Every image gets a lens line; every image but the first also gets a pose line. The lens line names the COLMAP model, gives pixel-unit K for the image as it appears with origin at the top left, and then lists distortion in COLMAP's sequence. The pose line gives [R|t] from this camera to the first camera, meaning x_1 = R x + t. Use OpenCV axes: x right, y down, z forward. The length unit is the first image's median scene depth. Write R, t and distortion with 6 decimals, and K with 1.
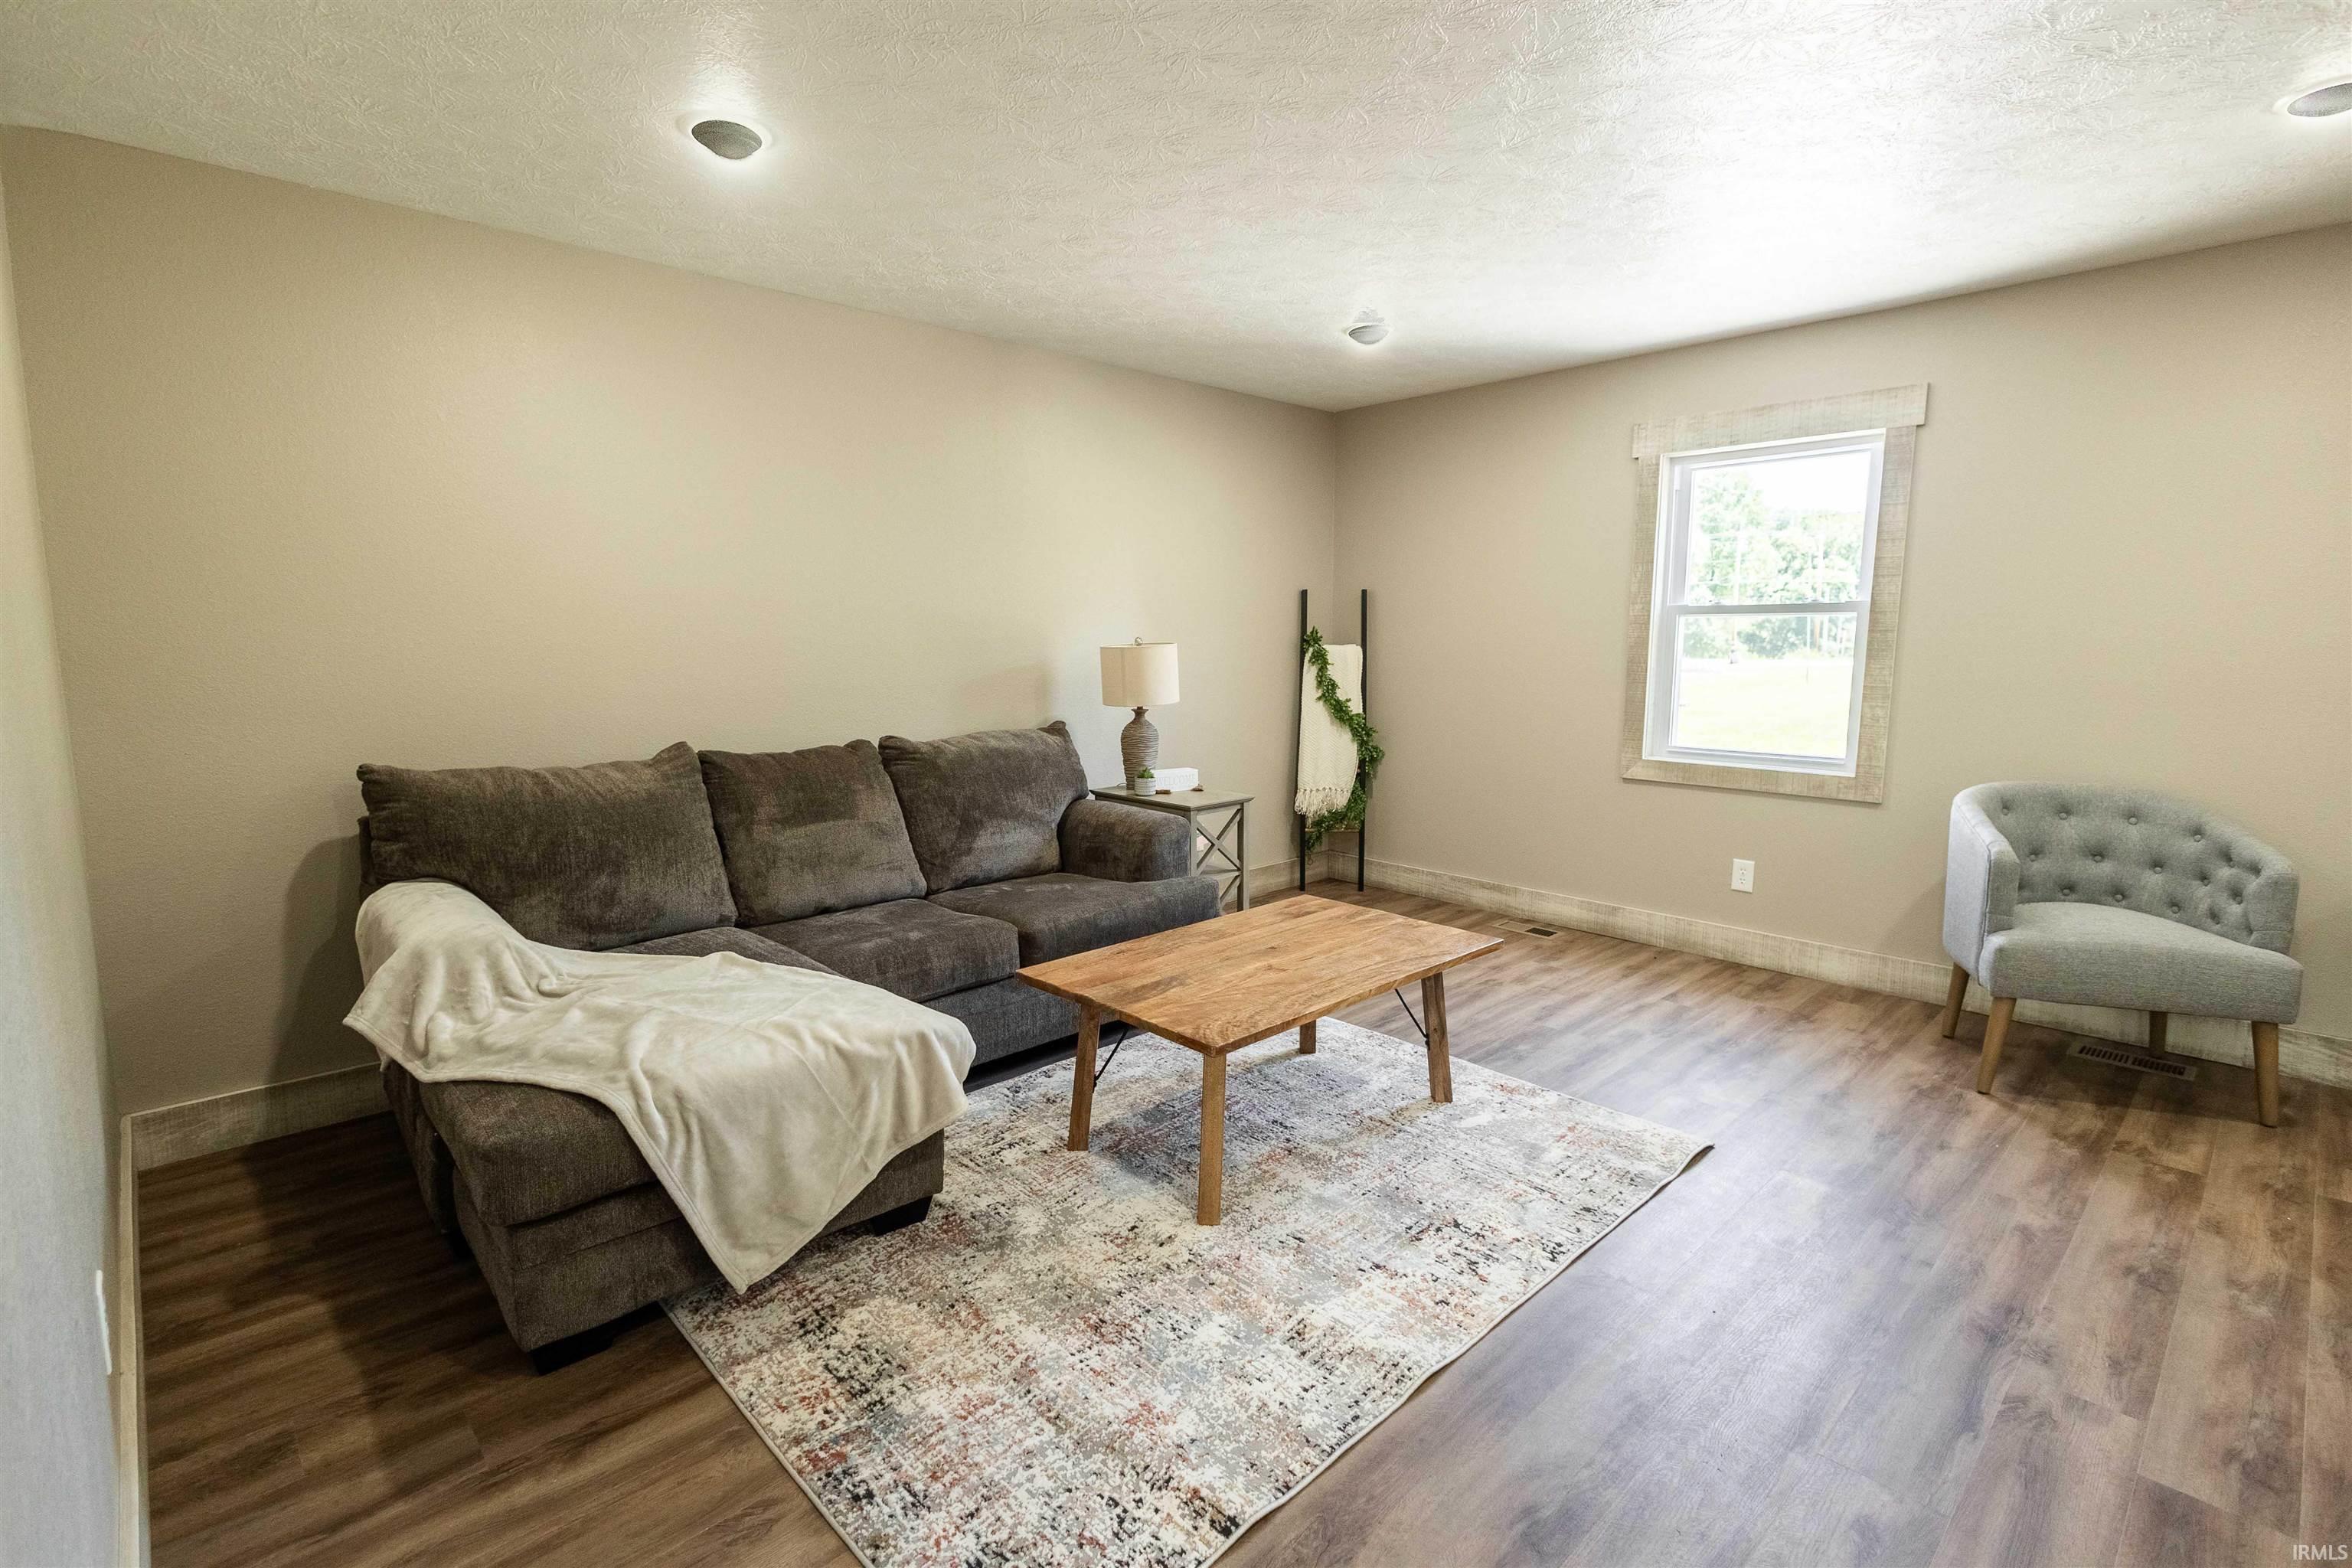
lens RADIAL K [[1081.2, 0, 1182.2], [0, 1081.2, 789.9], [0, 0, 1]] dist [0.020598, -0.006915]
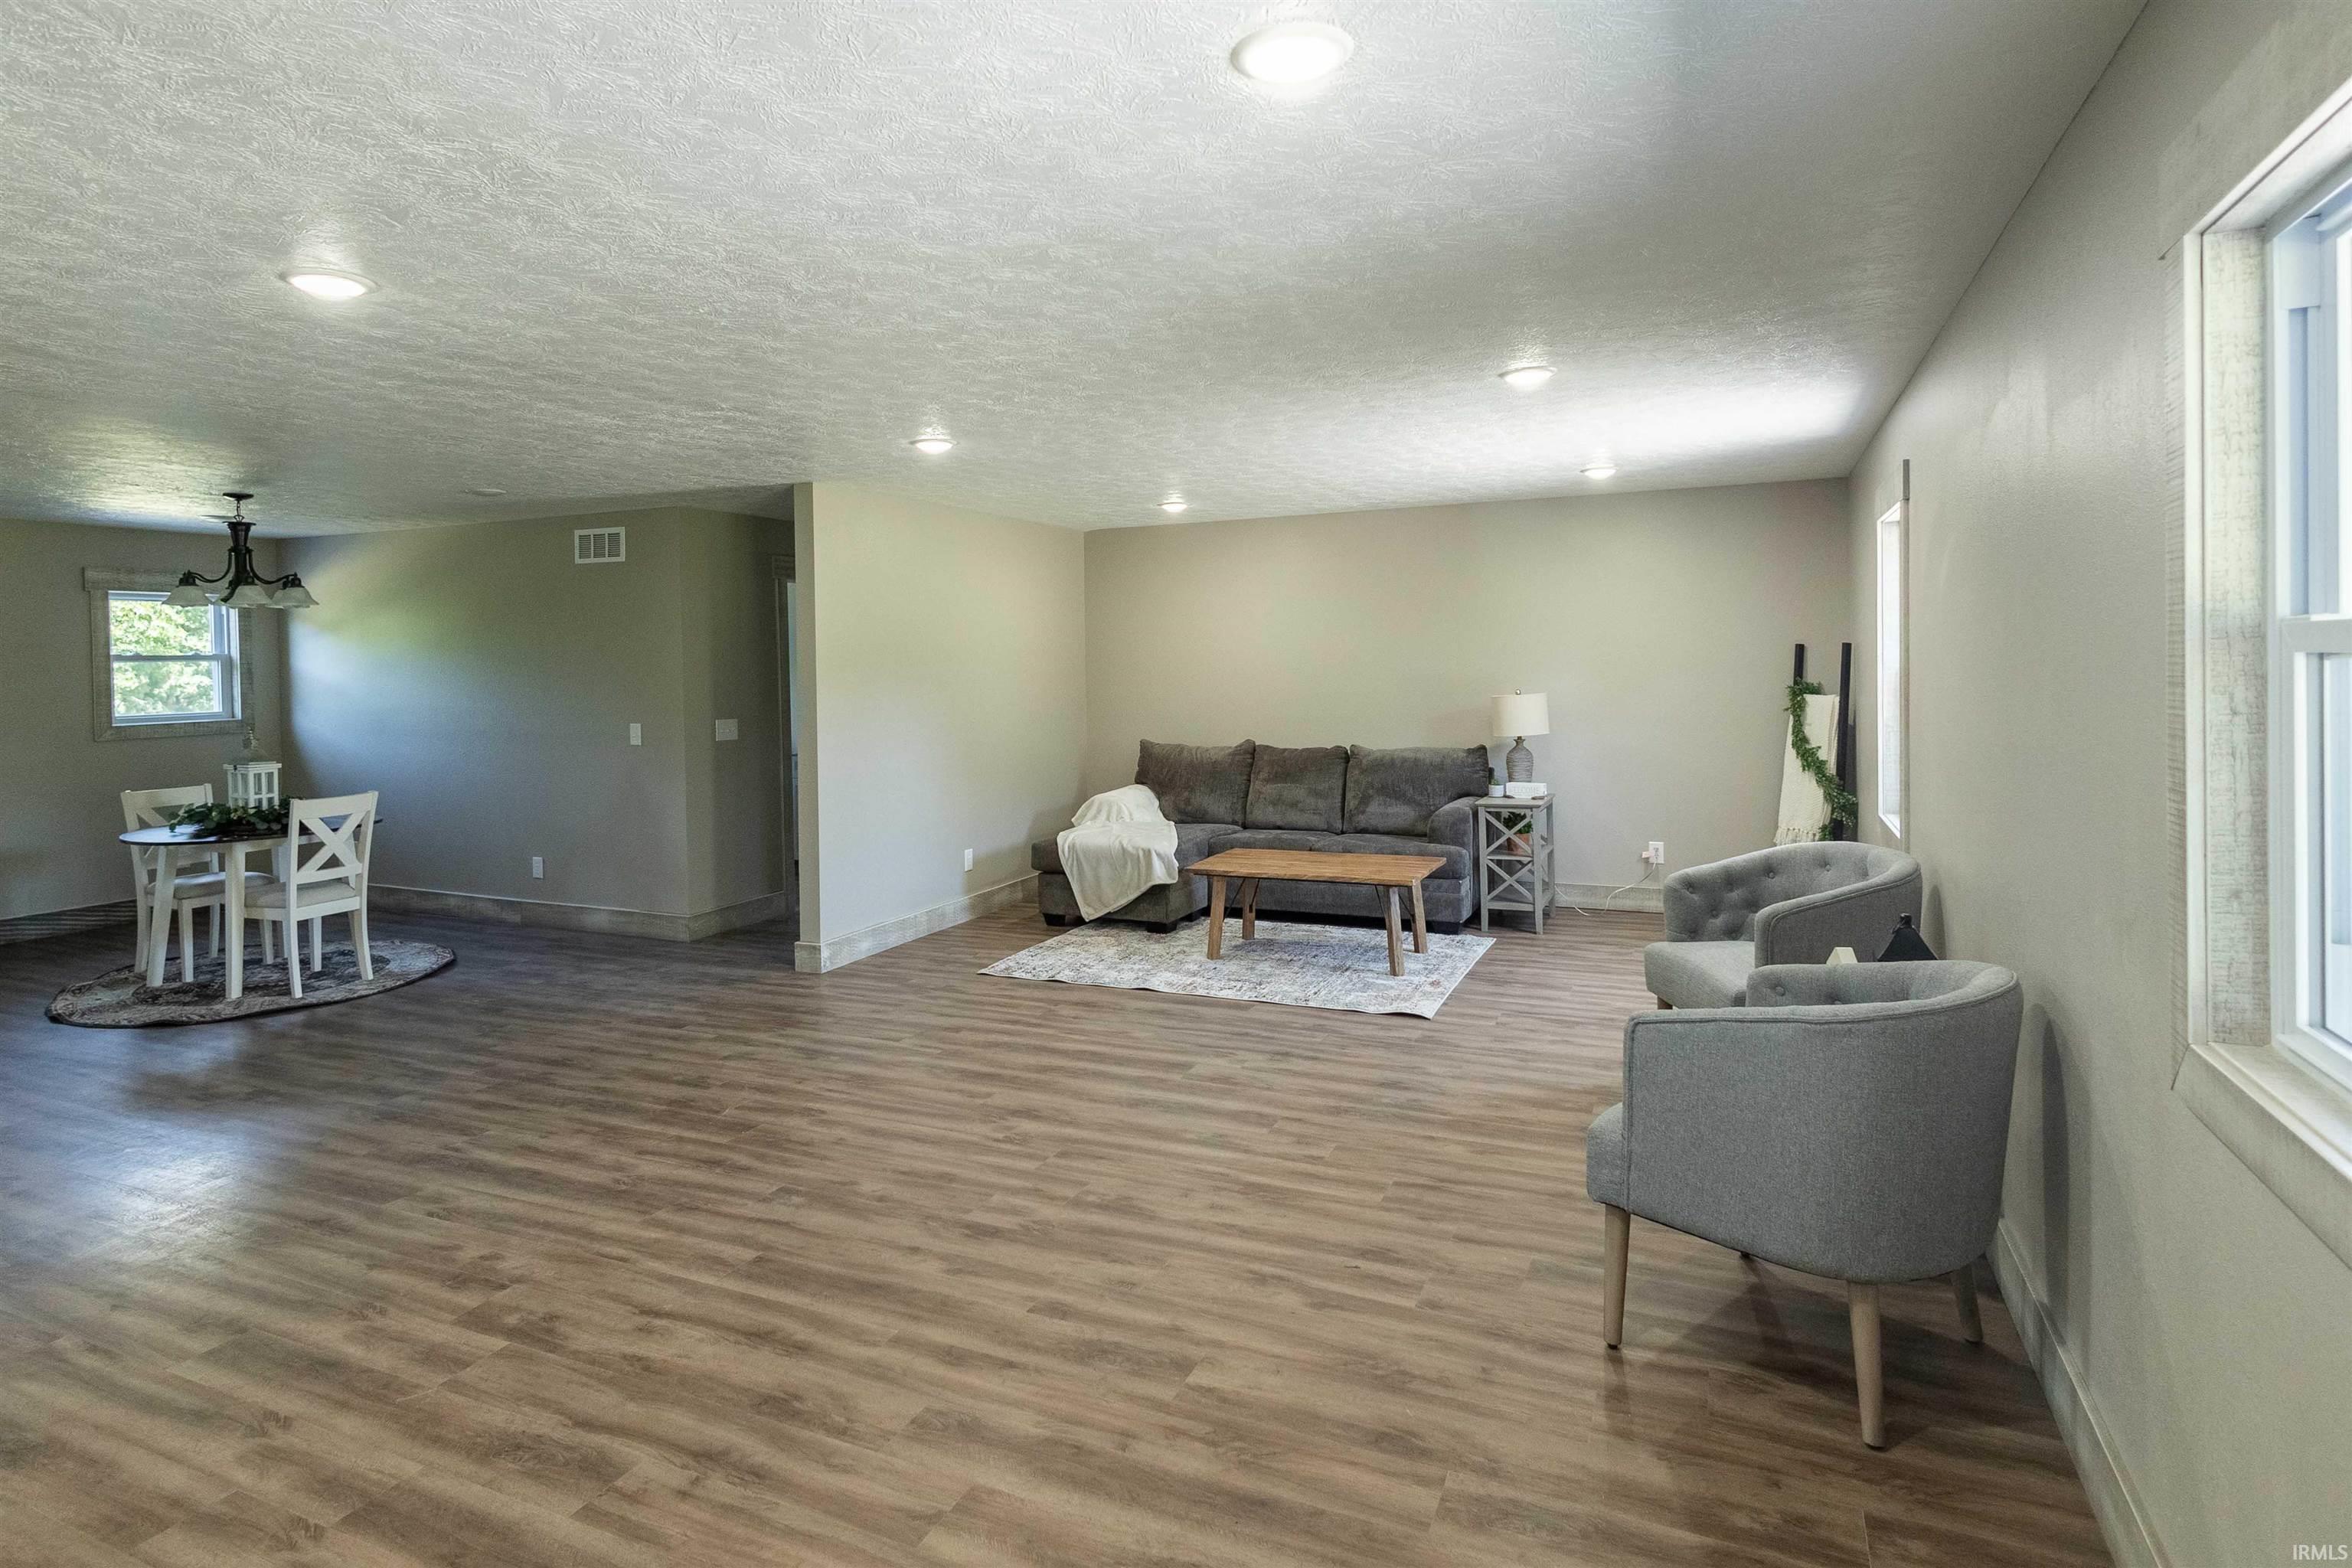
lens RADIAL K [[1266.9, 0, 1145.7], [0, 1266.9, 668.8], [0, 0, 1]] dist [0.015636, -0.000379]
pose [[0.364873, -0.001756, -0.931056, 1.774994], [-0.117401, 0.991930, -0.047879, -0.038792], [0.923626, 0.126776, 0.361722, -0.103915]]
